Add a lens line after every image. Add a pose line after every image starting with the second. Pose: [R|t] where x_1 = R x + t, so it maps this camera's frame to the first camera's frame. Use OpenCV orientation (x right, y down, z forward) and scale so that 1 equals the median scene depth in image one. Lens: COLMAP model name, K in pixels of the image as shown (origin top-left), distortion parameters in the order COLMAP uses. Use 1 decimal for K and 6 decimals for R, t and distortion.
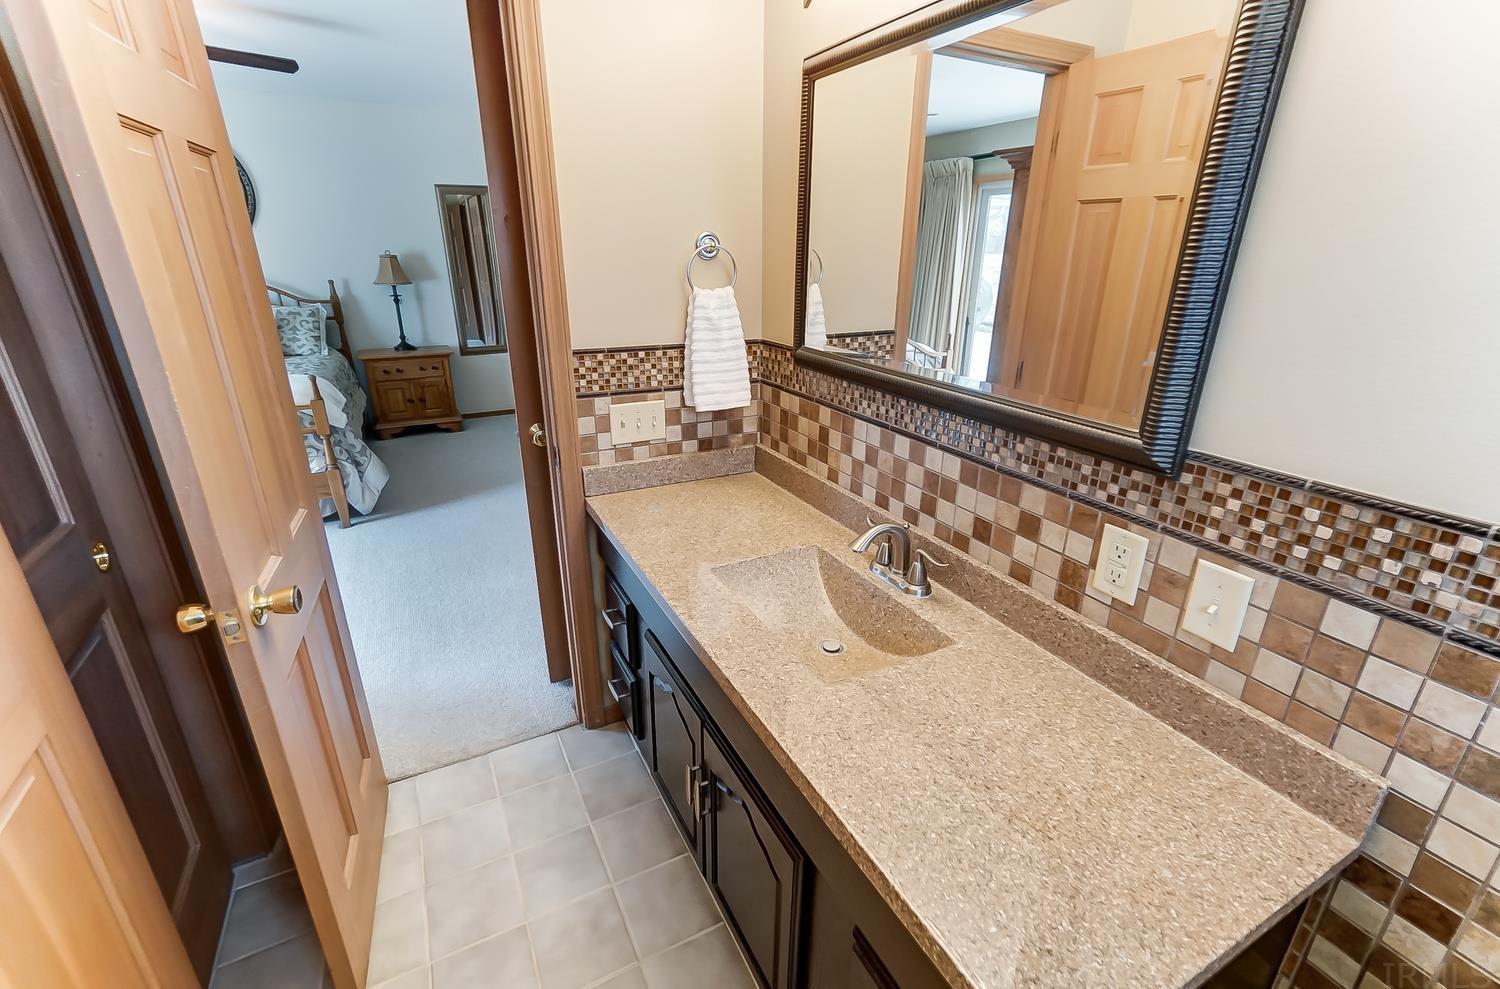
lens RADIAL K [[668.1, 0, 746.3], [0, 668.1, 497.8], [0, 0, 1]] dist [-0.042432, 0.008958]
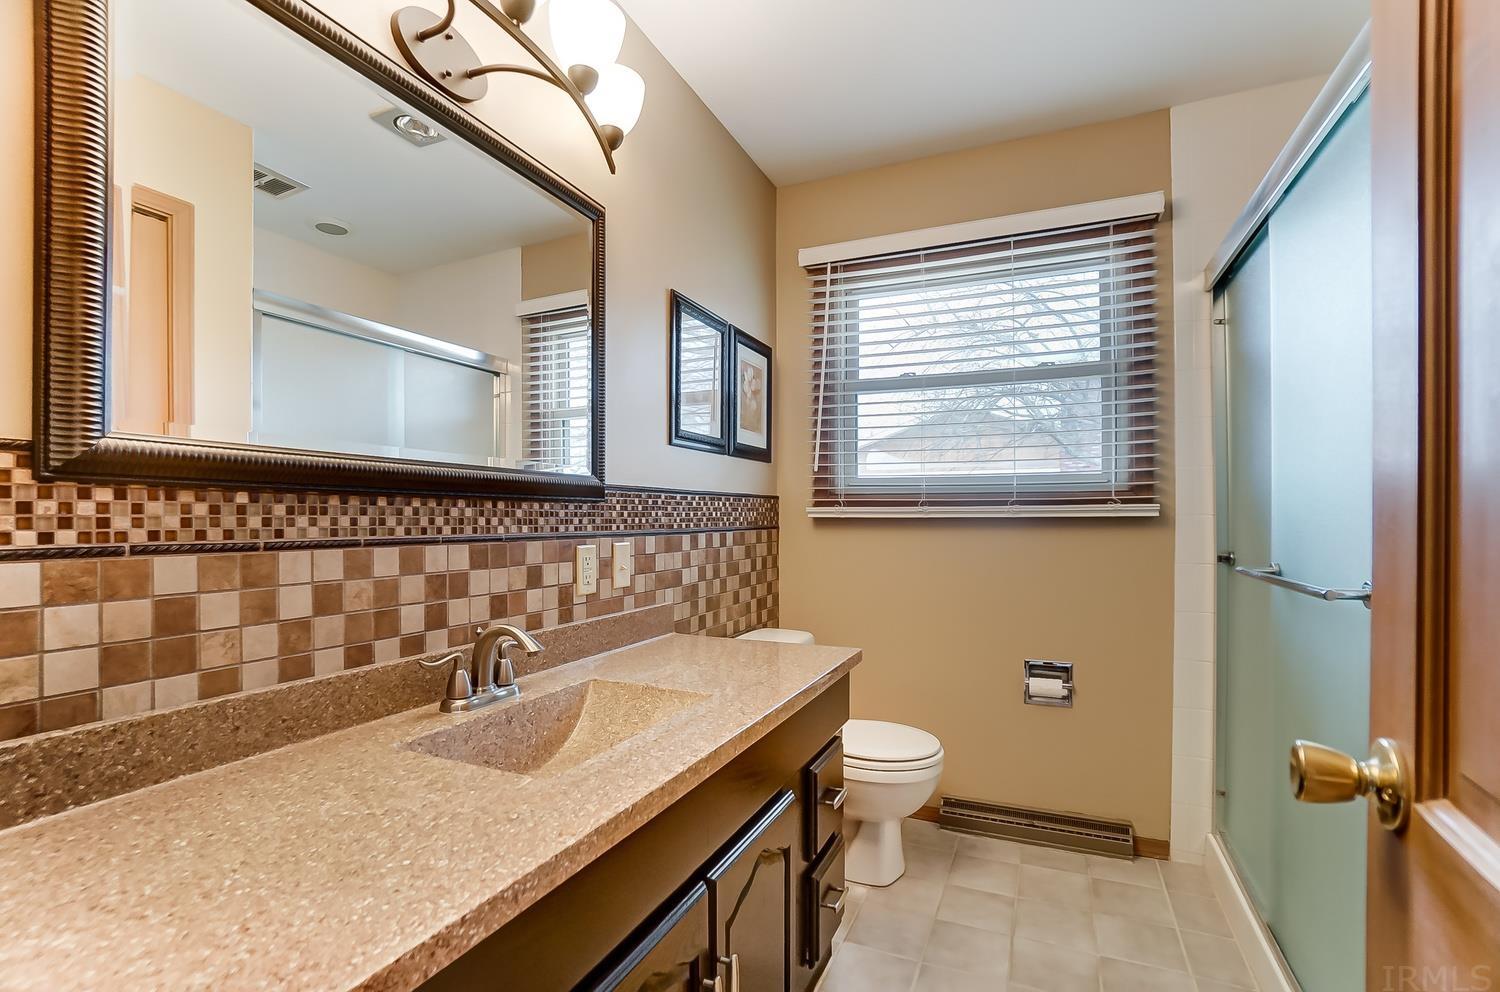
lens RADIAL K [[668.1, 0, 750.9], [0, 668.1, 509.7], [0, 0, 1]] dist [-0.042432, 0.008958]
pose [[-0.627015, -0.011849, 0.778917, -0.695031], [0.263210, 0.937858, 0.226147, -0.223819], [-0.733193, 0.346816, -0.584932, 1.307238]]
